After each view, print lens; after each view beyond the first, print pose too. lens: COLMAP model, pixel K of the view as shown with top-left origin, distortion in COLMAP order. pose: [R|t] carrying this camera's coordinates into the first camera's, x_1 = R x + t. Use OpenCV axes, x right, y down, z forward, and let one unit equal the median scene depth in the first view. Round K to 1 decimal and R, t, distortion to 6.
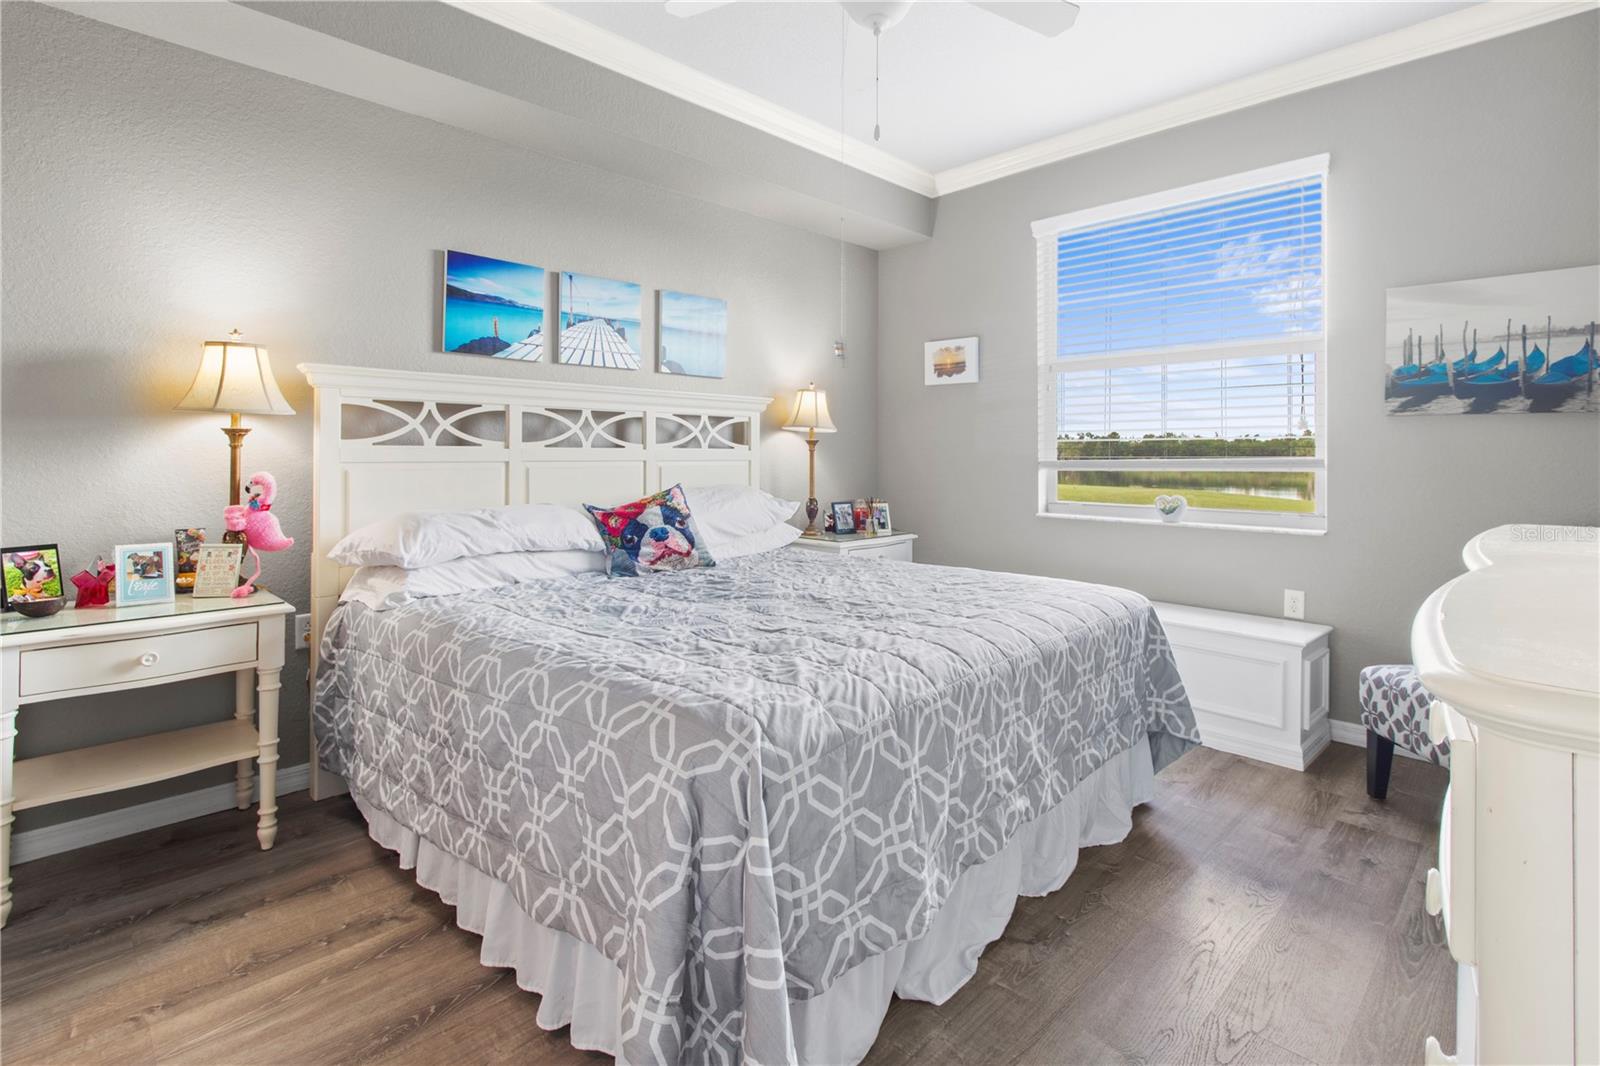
lens RADIAL K [[774.7, 0, 800.9], [0, 774.7, 458.7], [0, 0, 1]] dist [-0.001521, 0.000354]
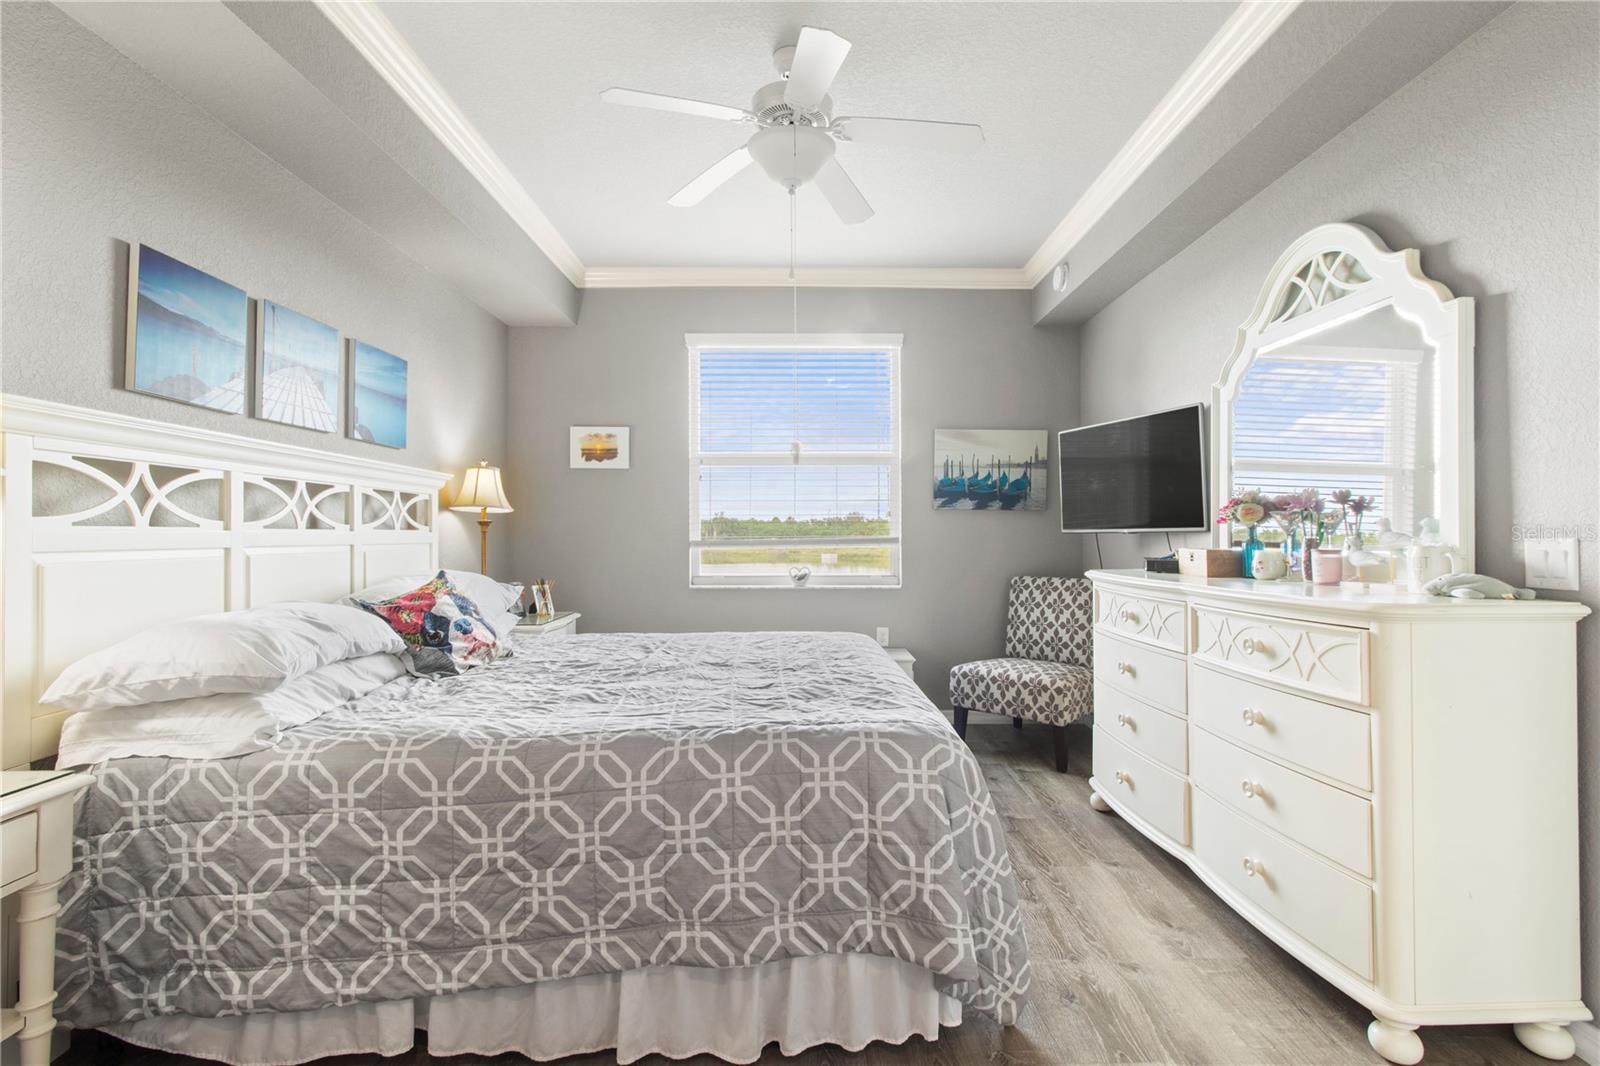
lens RADIAL K [[774.7, 0, 803.4], [0, 774.7, 534.4], [0, 0, 1]] dist [-0.001521, 0.000354]
pose [[0.696902, -0.003985, 0.717155, -0.558191], [0.007194, 0.999973, -0.001434, -0.004514], [-0.717130, 0.006159, 0.696912, 0.094290]]
